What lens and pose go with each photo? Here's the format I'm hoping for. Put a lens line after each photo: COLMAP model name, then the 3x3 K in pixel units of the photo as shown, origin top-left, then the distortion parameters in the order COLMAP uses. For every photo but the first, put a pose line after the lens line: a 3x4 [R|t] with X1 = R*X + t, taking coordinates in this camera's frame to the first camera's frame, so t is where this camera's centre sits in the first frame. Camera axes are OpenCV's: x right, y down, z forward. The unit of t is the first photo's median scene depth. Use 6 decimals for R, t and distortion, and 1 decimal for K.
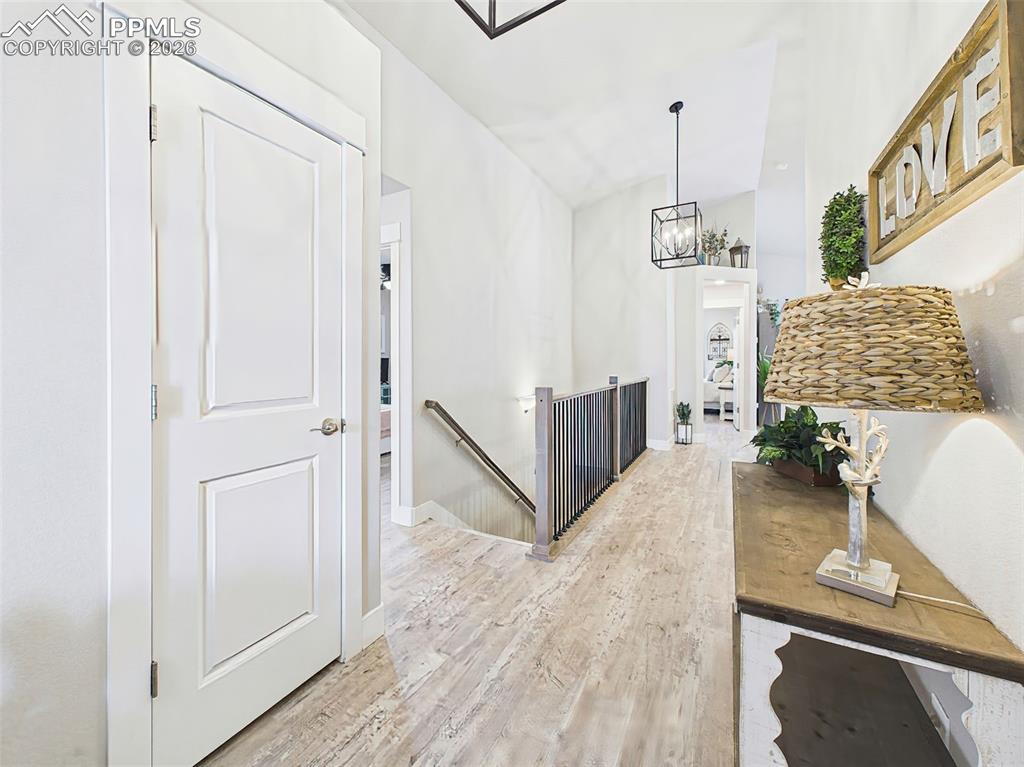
lens RADIAL K [[411.6, 0, 511.3], [0, 411.6, 360.7], [0, 0, 1]] dist [0.006671, -0.000047]
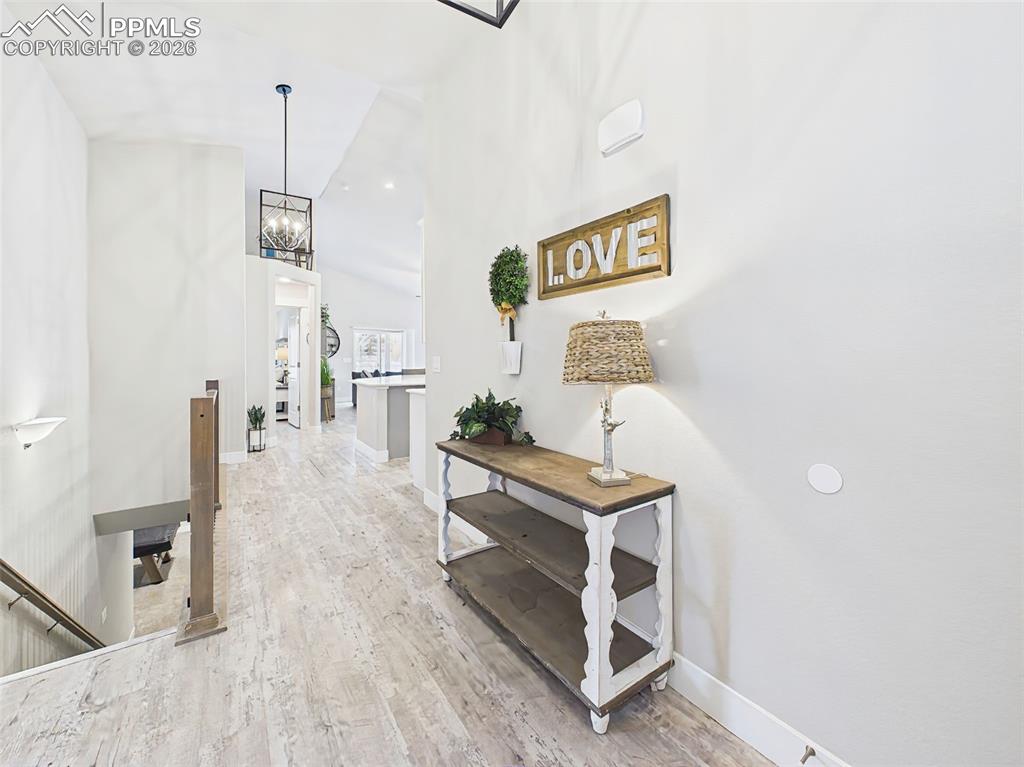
lens RADIAL K [[412.4, 0, 511.8], [0, 412.4, 356.9], [0, 0, 1]] dist [0.002084, 0.000095]
pose [[0.446454, 0.003296, 0.894801, -0.310039], [0.003076, 0.999982, -0.005218, 0.000375], [-0.894801, 0.005082, 0.446436, 0.183006]]
